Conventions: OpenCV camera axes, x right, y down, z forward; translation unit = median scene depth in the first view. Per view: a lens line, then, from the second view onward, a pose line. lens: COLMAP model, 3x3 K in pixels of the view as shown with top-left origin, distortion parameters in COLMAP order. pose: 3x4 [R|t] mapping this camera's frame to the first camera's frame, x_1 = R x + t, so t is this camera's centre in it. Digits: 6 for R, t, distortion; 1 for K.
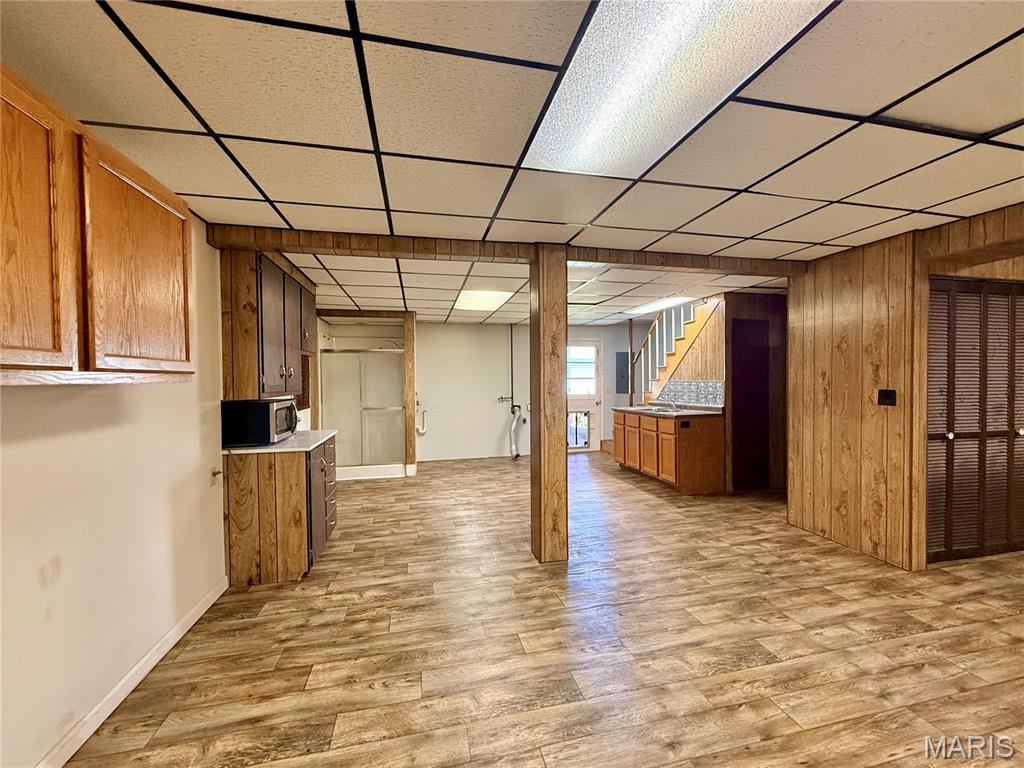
lens RADIAL K [[409.2, 0, 509.9], [0, 409.2, 383.7], [0, 0, 1]] dist [0.001471, 0.000344]
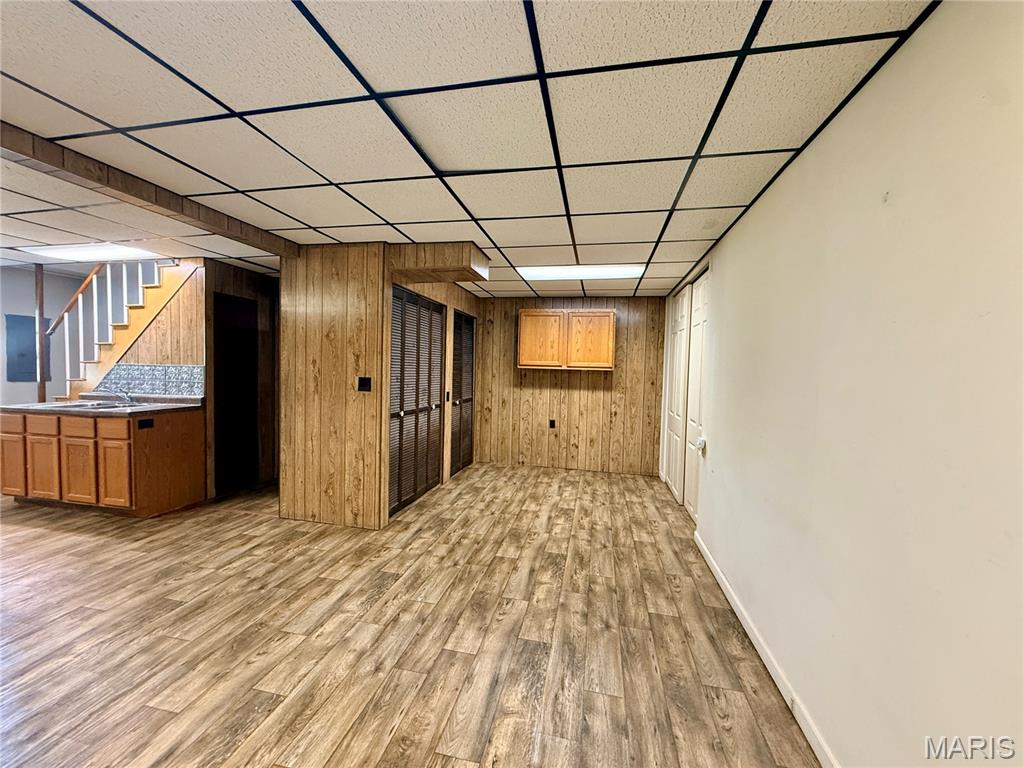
lens RADIAL K [[409.2, 0, 509.9], [0, 409.2, 385.2], [0, 0, 1]] dist [0.001471, 0.000344]
pose [[0.426605, -0.015944, 0.904297, 0.071444], [-0.016824, 0.999532, 0.025560, 0.000940], [-0.904281, -0.026118, 0.426137, 0.162102]]
